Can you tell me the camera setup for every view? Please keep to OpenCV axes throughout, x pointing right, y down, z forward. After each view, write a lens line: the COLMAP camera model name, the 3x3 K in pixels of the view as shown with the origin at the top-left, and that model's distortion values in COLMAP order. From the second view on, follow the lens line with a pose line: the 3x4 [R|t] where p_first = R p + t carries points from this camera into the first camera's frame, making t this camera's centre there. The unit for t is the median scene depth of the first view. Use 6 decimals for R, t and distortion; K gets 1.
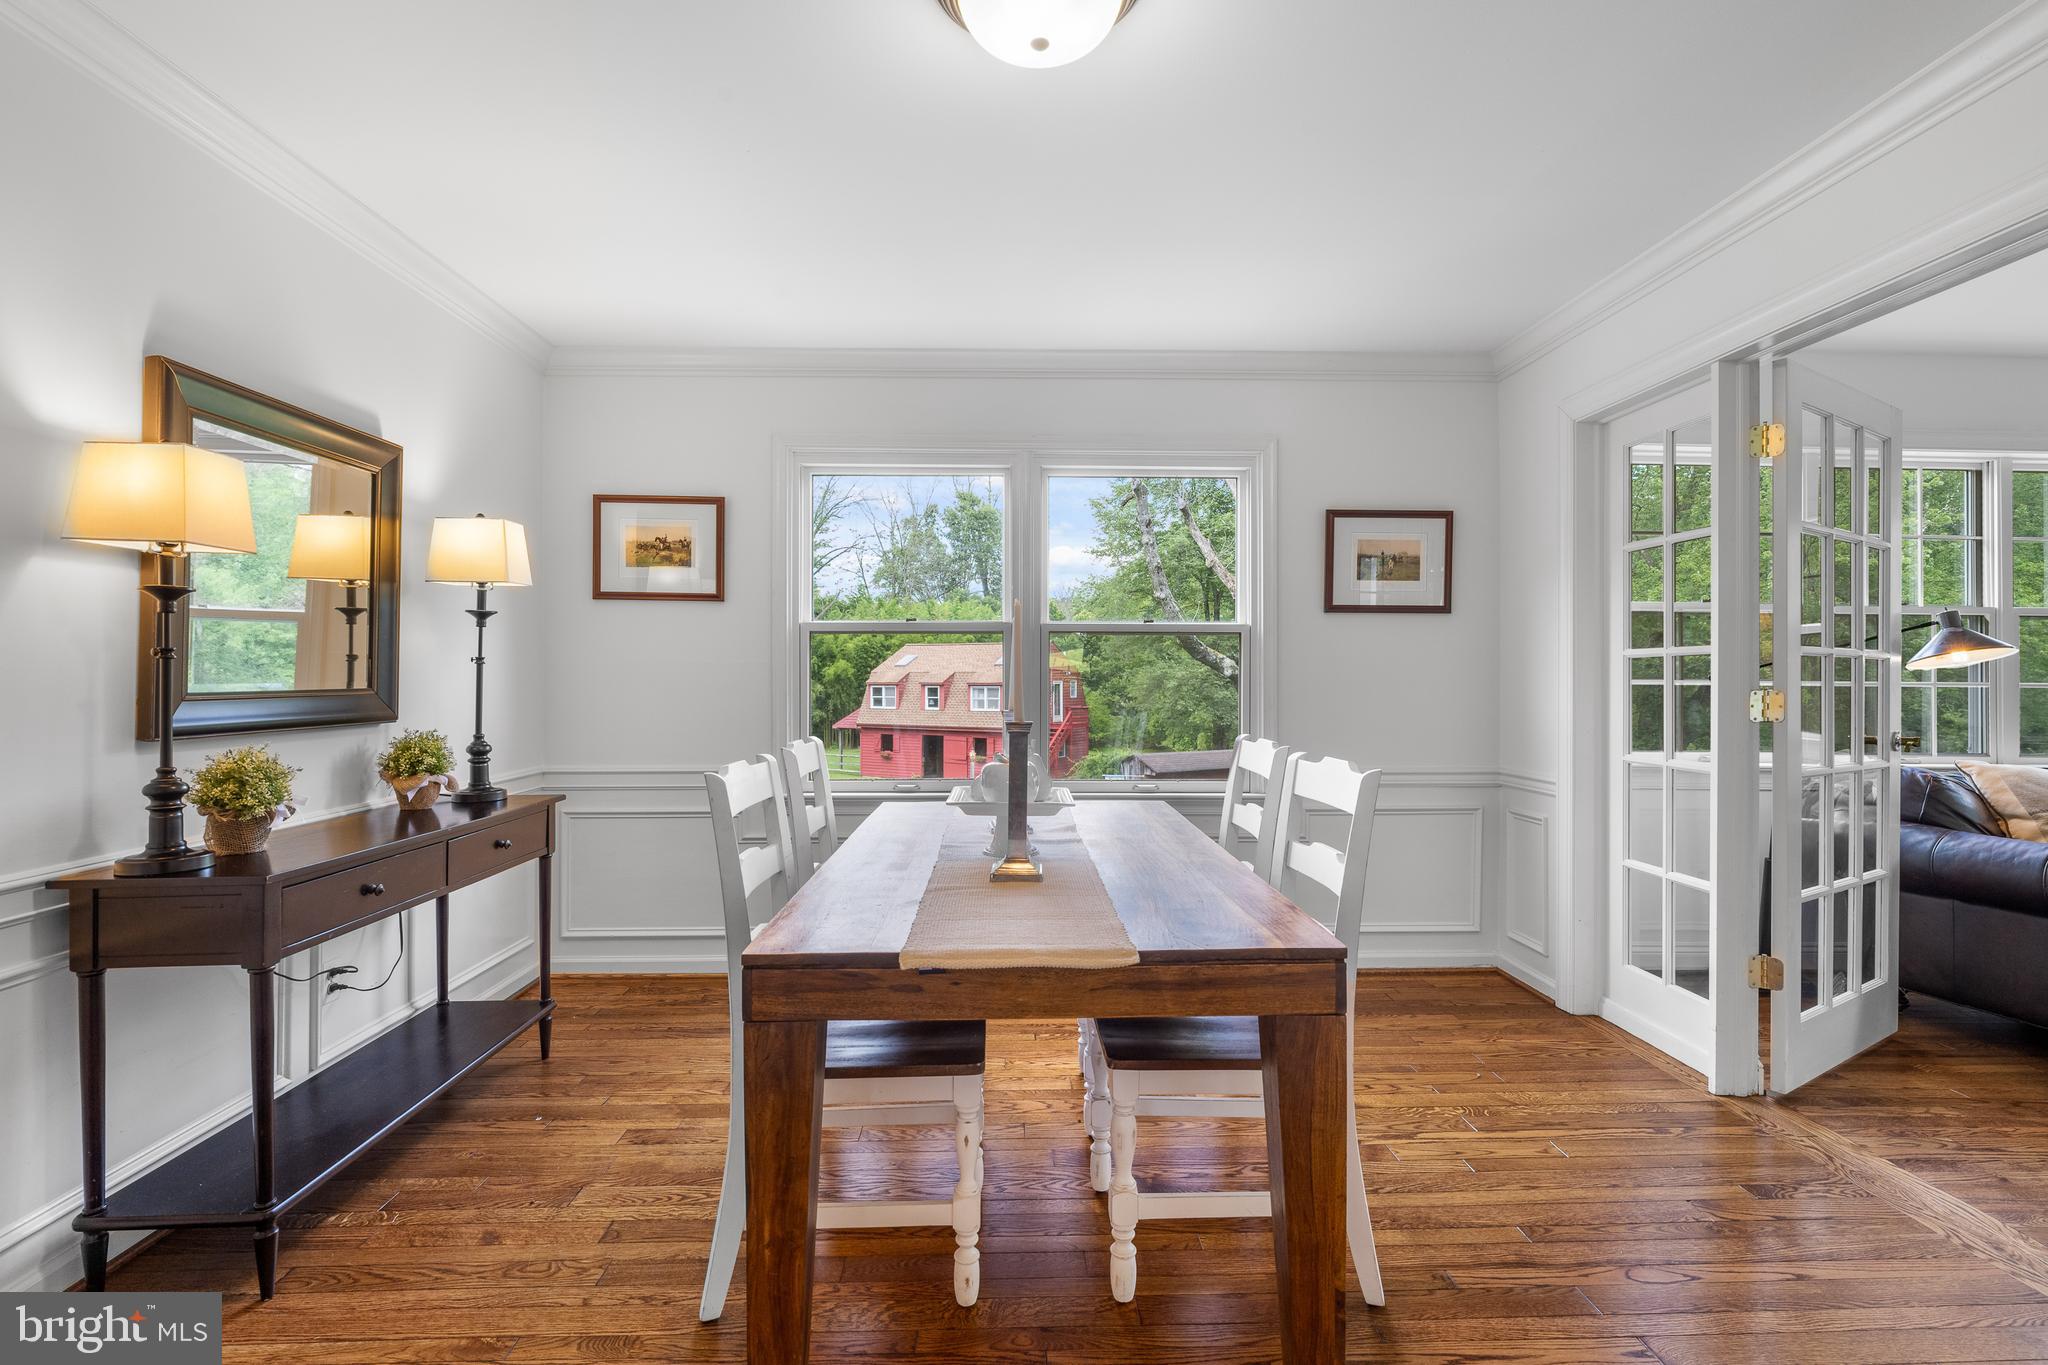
lens RADIAL K [[922.3, 0, 1037.5], [0, 922.3, 689.3], [0, 0, 1]] dist [-0.003728, -0.000082]
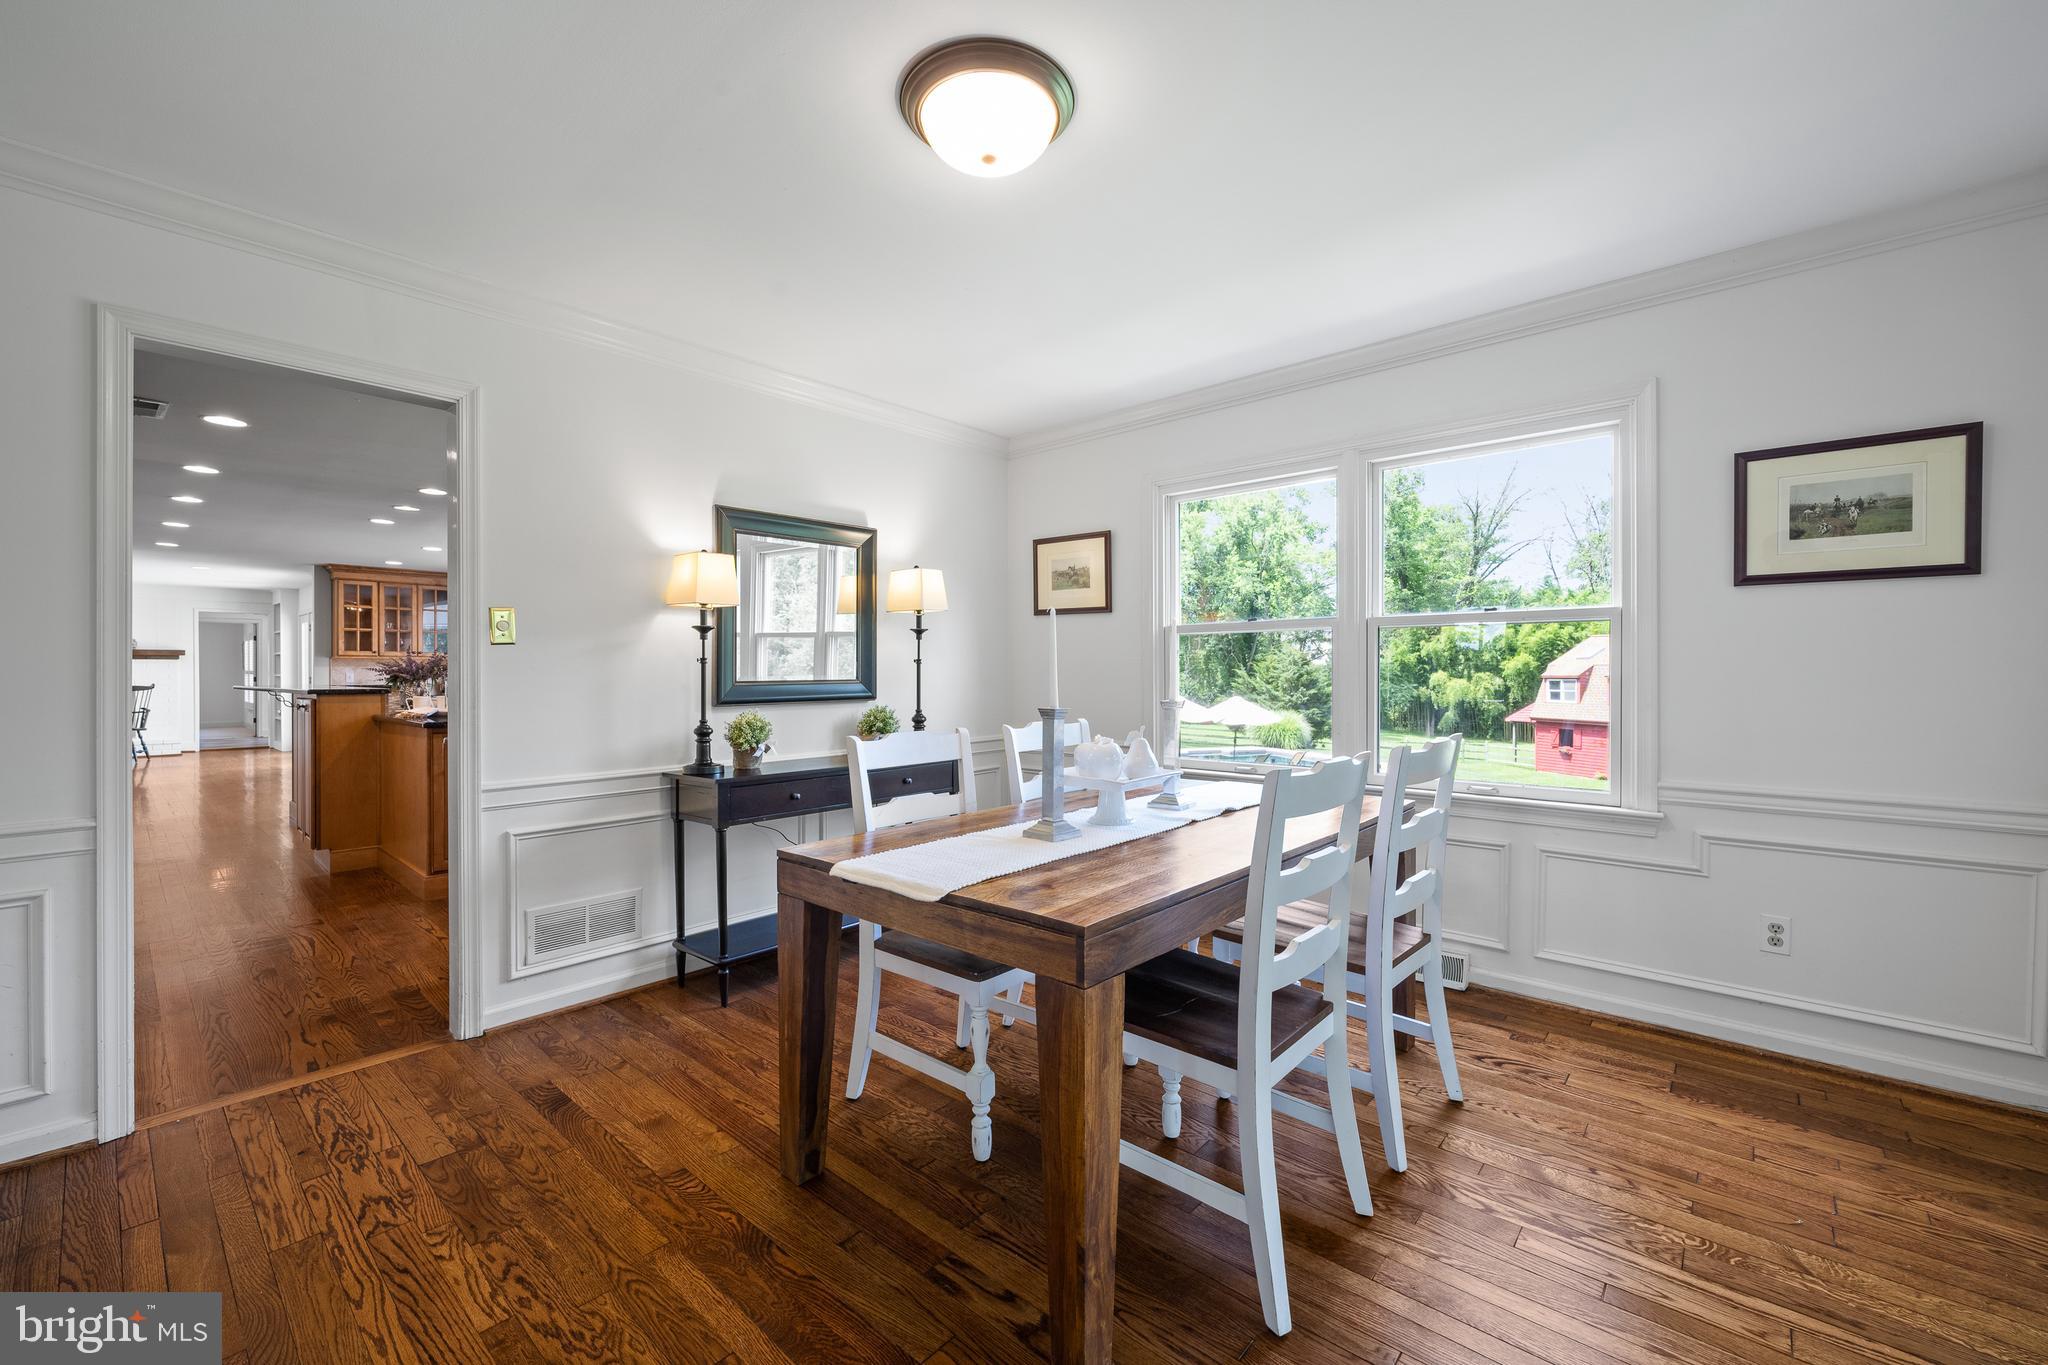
lens RADIAL K [[819.4, 0, 1058.9], [0, 819.4, 685.1], [0, 0, 1]] dist [-0.008499, 0.001074]
pose [[0.740781, 0.007701, -0.671702, 0.485273], [-0.005025, 0.999970, 0.005922, -0.001164], [0.671727, -0.001012, 0.740798, 0.145795]]
